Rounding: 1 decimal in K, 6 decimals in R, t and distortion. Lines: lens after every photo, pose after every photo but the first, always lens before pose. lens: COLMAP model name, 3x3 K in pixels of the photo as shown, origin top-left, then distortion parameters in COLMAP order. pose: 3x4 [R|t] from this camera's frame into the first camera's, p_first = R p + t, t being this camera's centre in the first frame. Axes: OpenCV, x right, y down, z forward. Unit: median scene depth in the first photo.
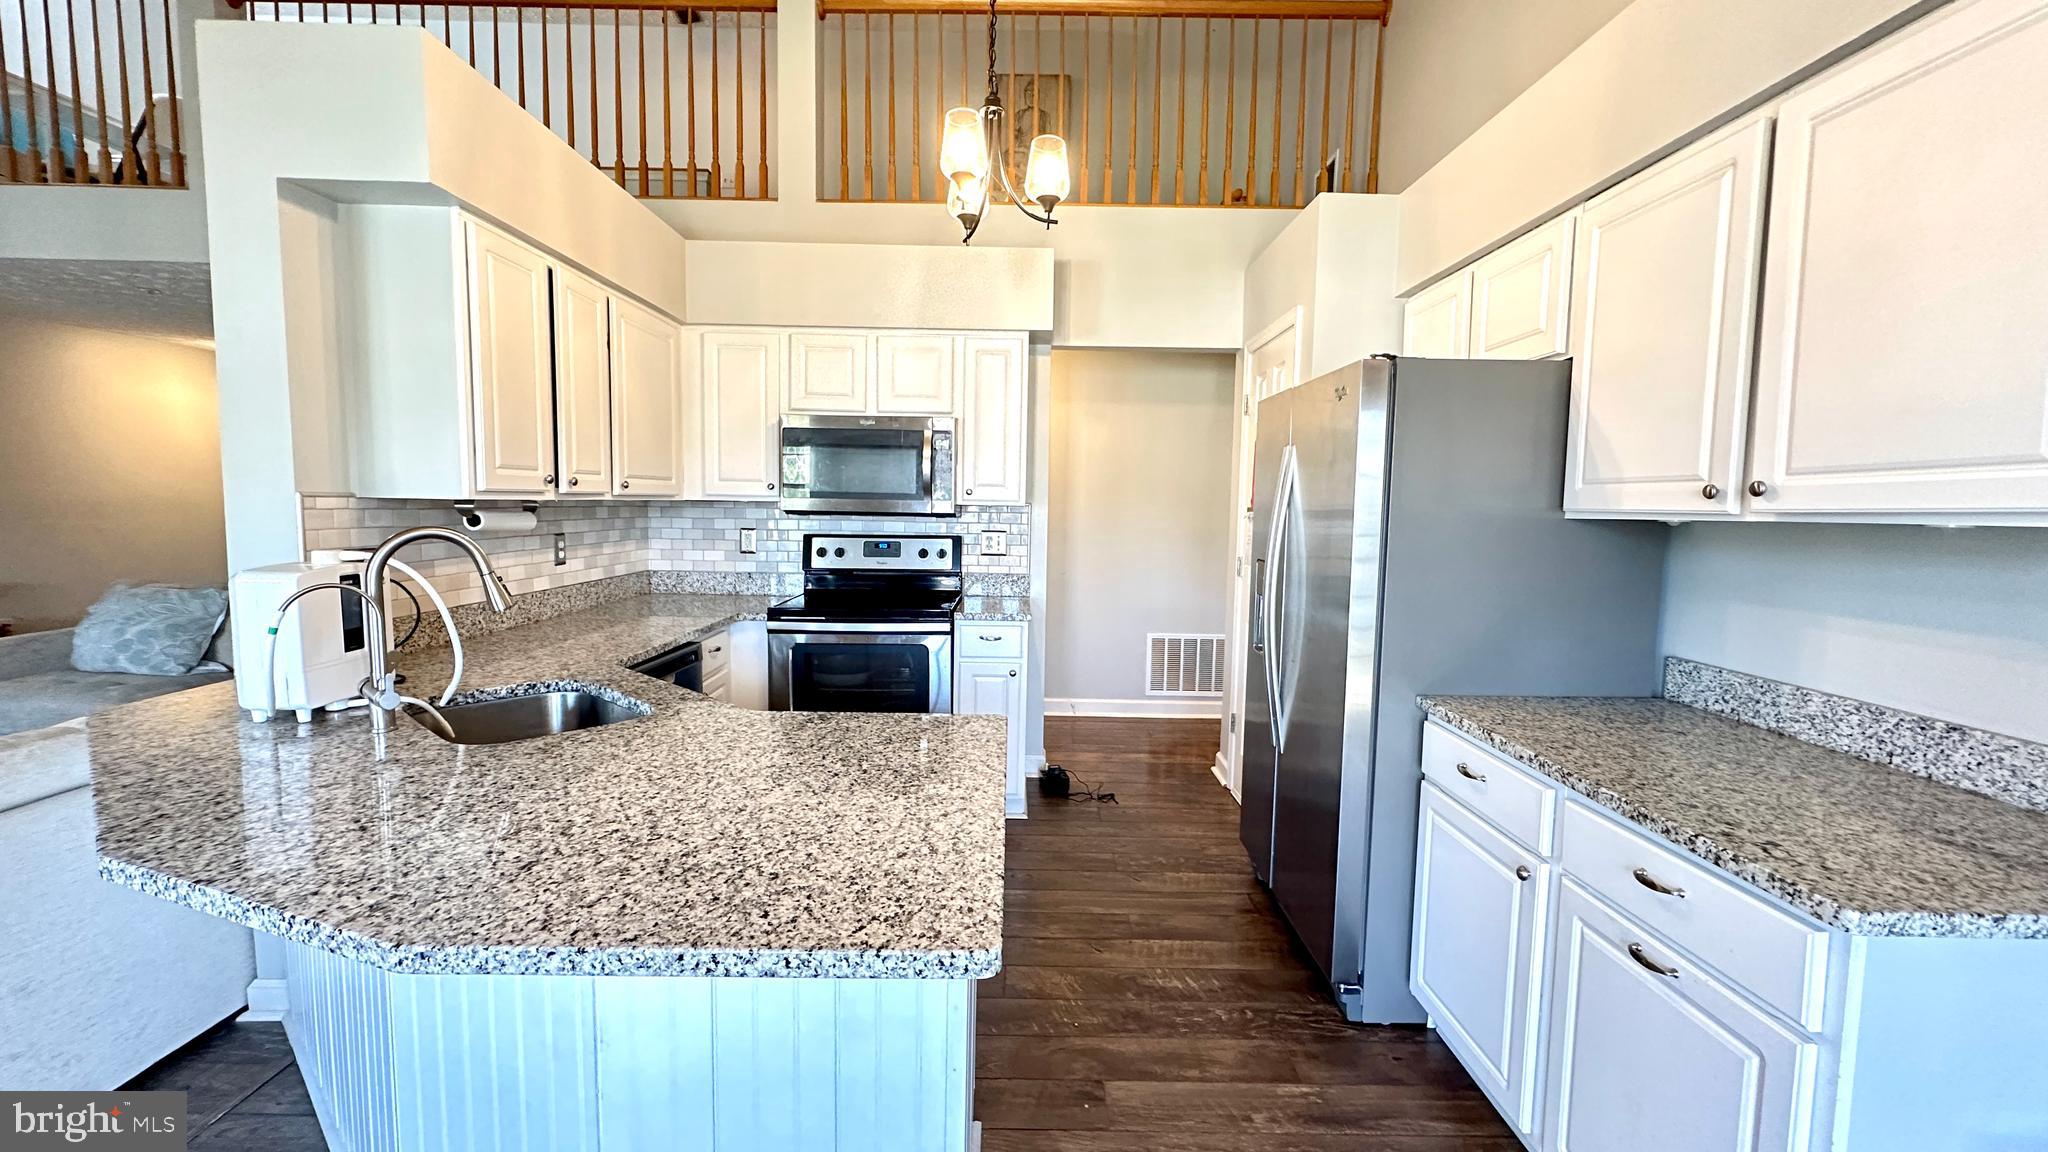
lens RADIAL K [[816.4, 0, 1023.1], [0, 816.4, 575.7], [0, 0, 1]] dist [-0.004090, 0.001490]
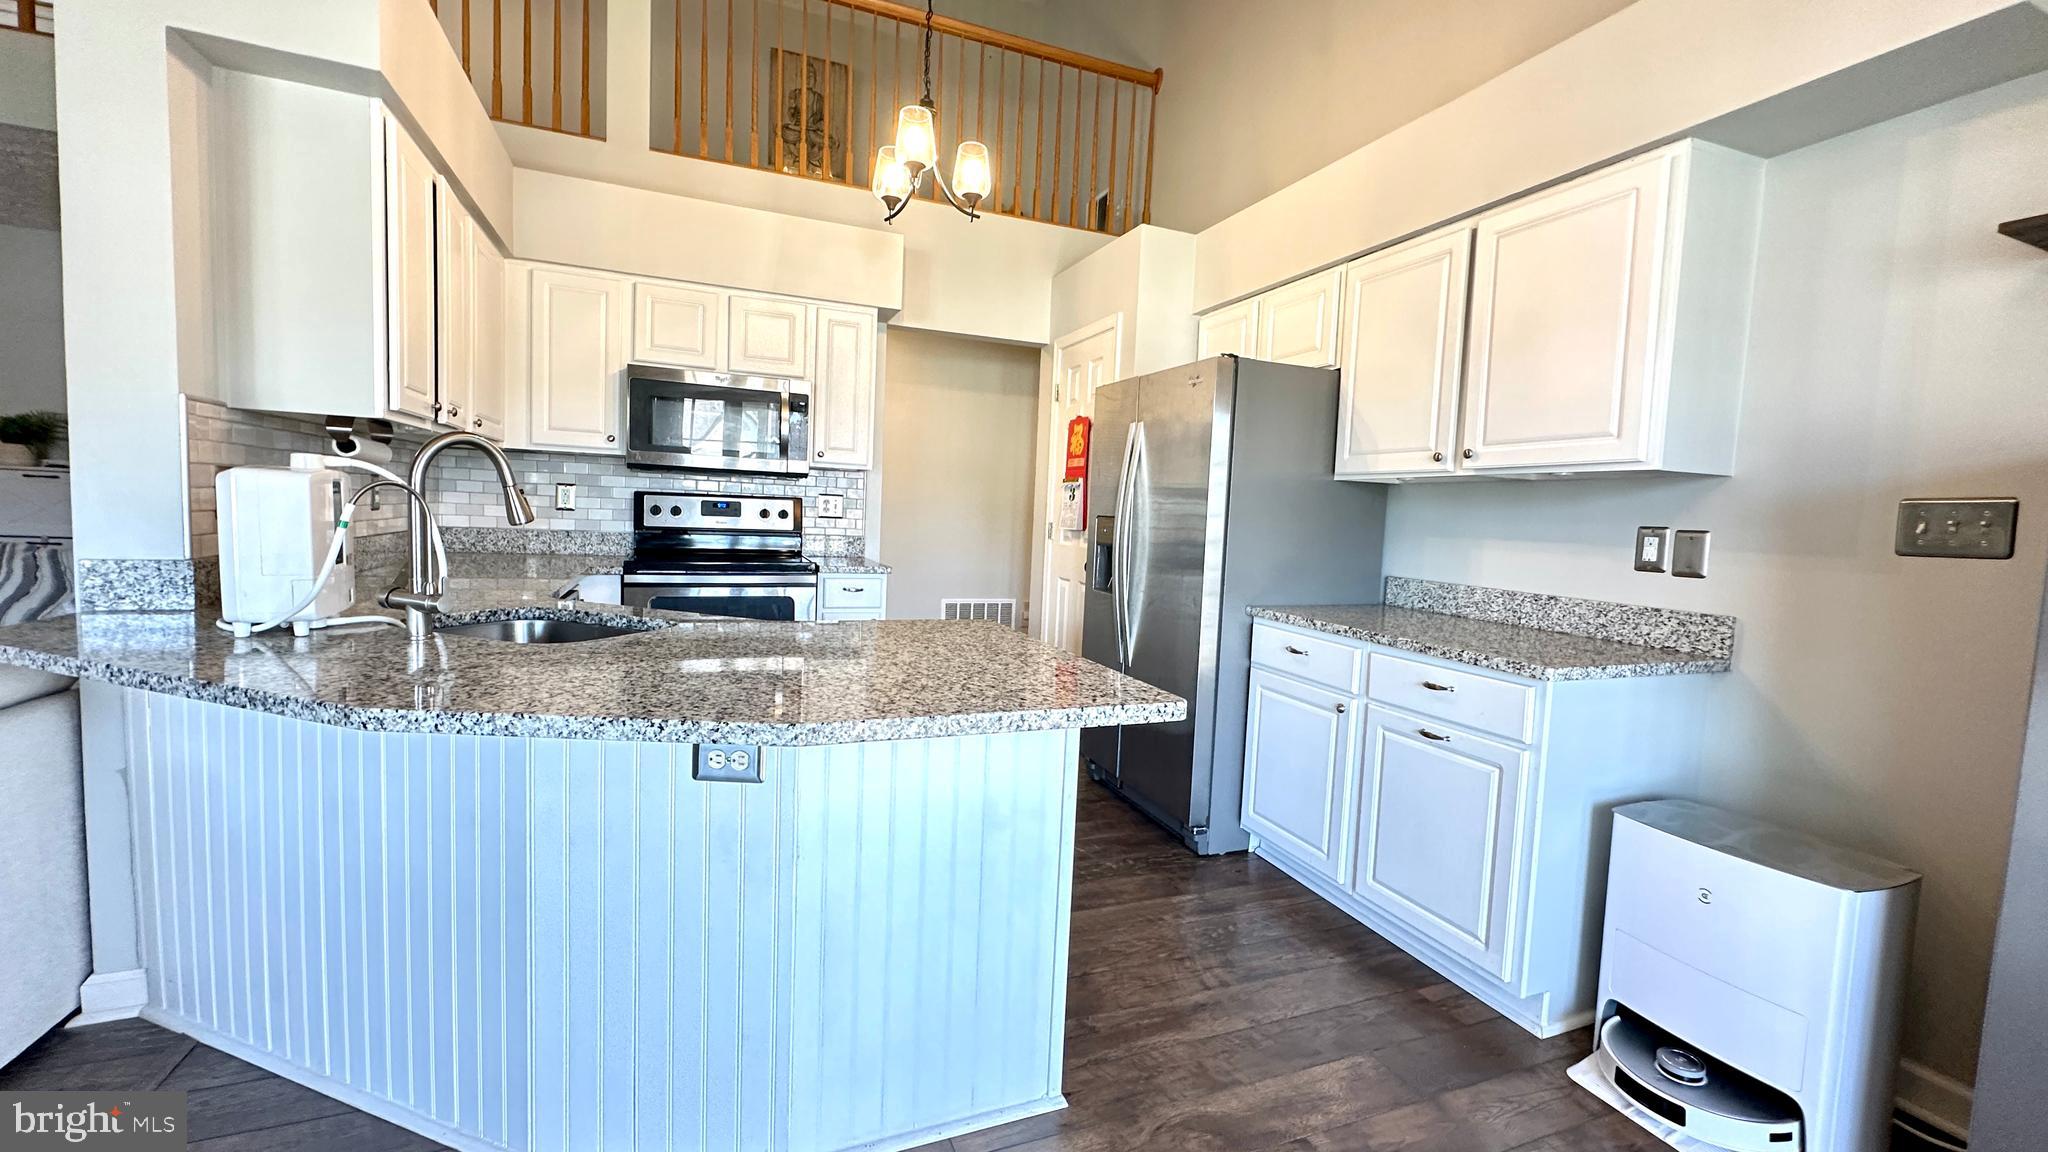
lens RADIAL K [[816.4, 0, 1024.7], [0, 816.4, 576.2], [0, 0, 1]] dist [-0.004090, 0.001490]
pose [[0.928635, -0.005550, 0.370953, -0.316172], [0.004071, 0.999980, 0.004770, 0.075519], [-0.370972, -0.002920, 0.928639, -0.113513]]
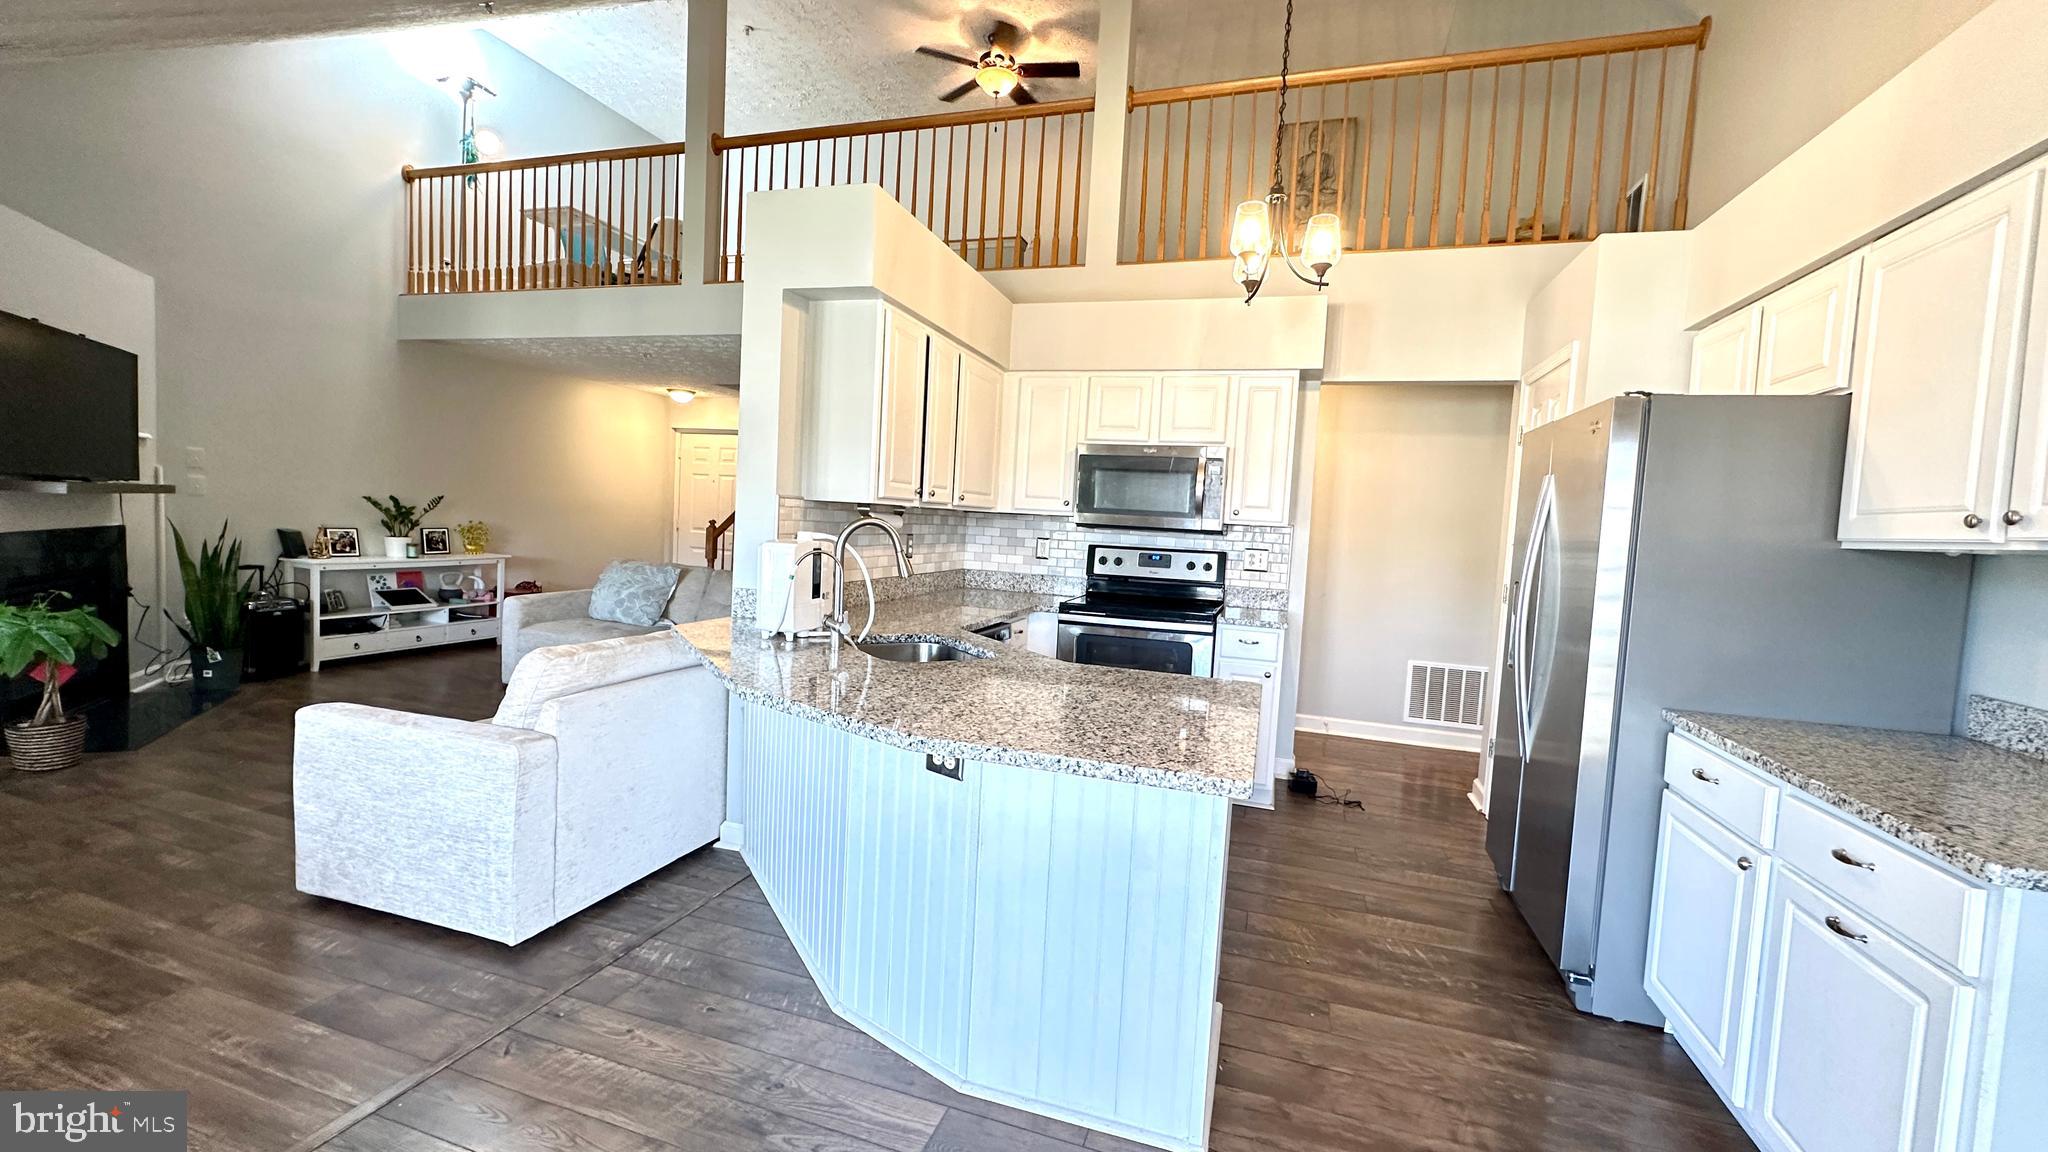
lens RADIAL K [[816.4, 0, 1020.1], [0, 816.4, 575.5], [0, 0, 1]] dist [-0.004090, 0.001490]
pose [[0.949804, 0.052821, -0.308354, 0.003815], [-0.063098, 0.997732, -0.023444, 0.043665], [0.306417, 0.041723, 0.950983, -0.236150]]
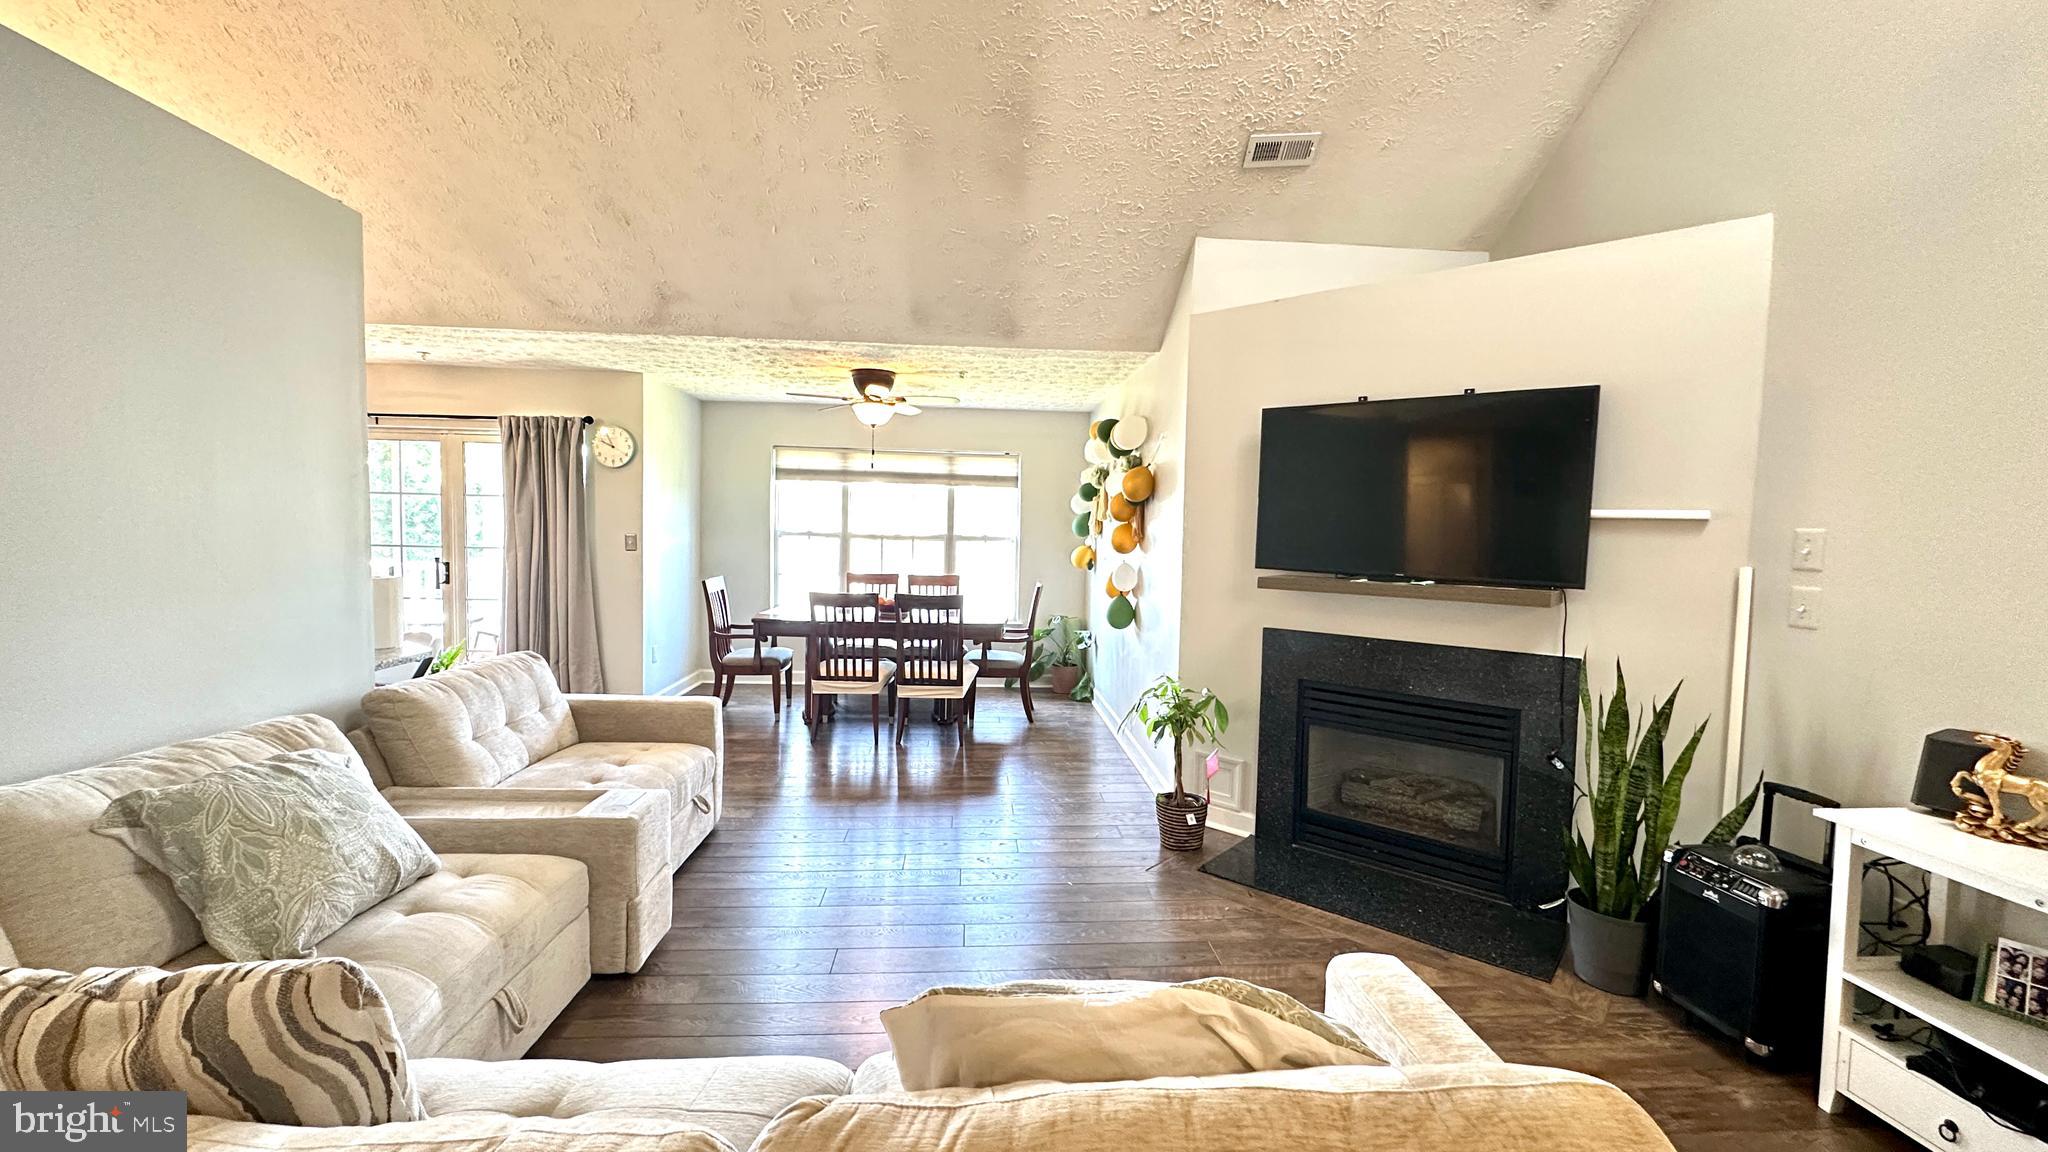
lens RADIAL K [[816.4, 0, 1021.4], [0, 816.4, 578.2], [0, 0, 1]] dist [-0.004090, 0.001490]
pose [[-0.996890, -0.040844, -0.067390, -1.677406], [-0.050530, 0.987553, 0.148947, -0.243739], [0.060467, 0.151889, -0.986546, 2.061846]]
